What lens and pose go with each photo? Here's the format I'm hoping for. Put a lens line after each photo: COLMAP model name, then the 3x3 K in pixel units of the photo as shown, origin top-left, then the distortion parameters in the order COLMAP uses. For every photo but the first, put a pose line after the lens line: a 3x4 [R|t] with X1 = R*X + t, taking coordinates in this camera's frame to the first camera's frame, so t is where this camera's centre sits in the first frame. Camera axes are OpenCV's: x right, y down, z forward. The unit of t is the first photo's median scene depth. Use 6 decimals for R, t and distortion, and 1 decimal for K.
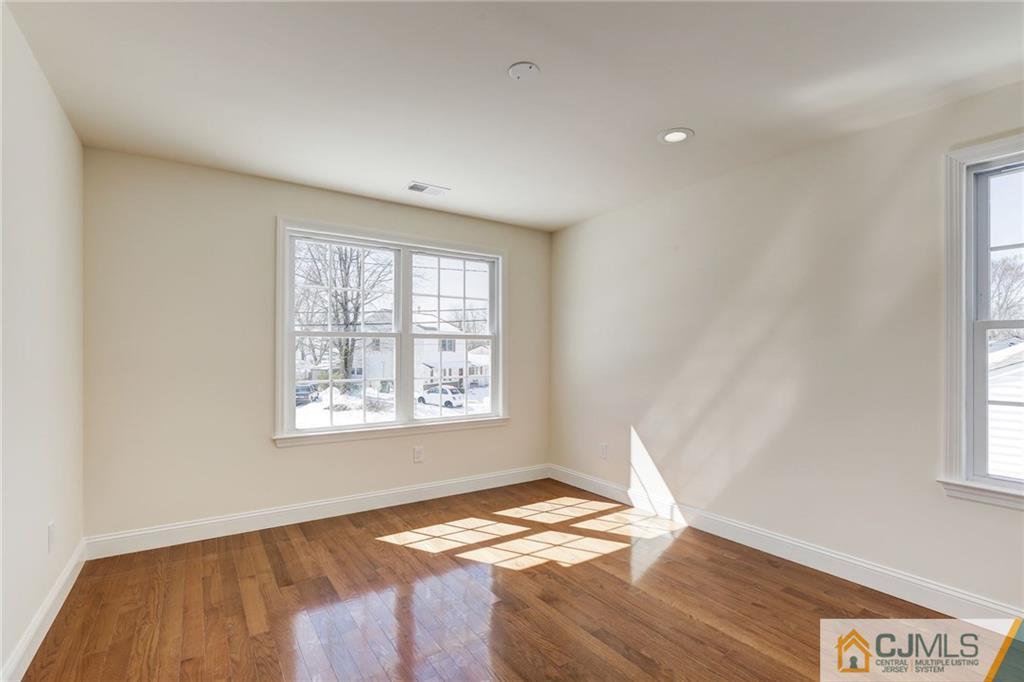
lens RADIAL K [[478.7, 0, 514.3], [0, 478.7, 345.3], [0, 0, 1]] dist [-0.015064, 0.004148]
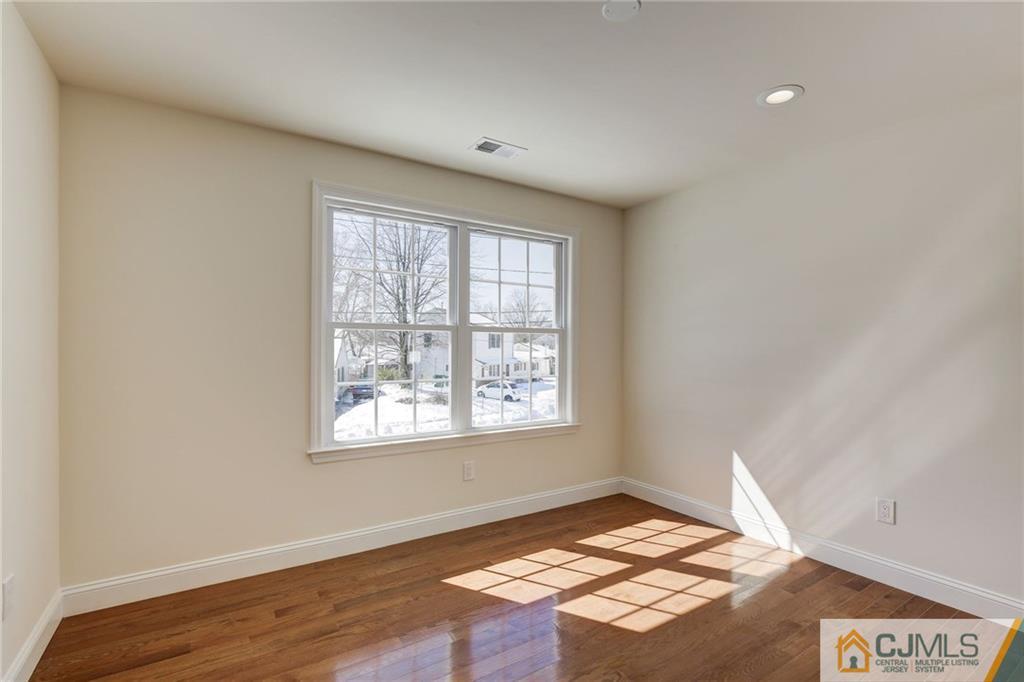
lens RADIAL K [[478.7, 0, 531.1], [0, 478.7, 347.9], [0, 0, 1]] dist [-0.015064, 0.004148]
pose [[0.999798, 0.004458, 0.019587, -0.126819], [-0.004801, 0.999835, 0.017546, -0.001938], [-0.019506, -0.017636, 0.999654, 0.157787]]
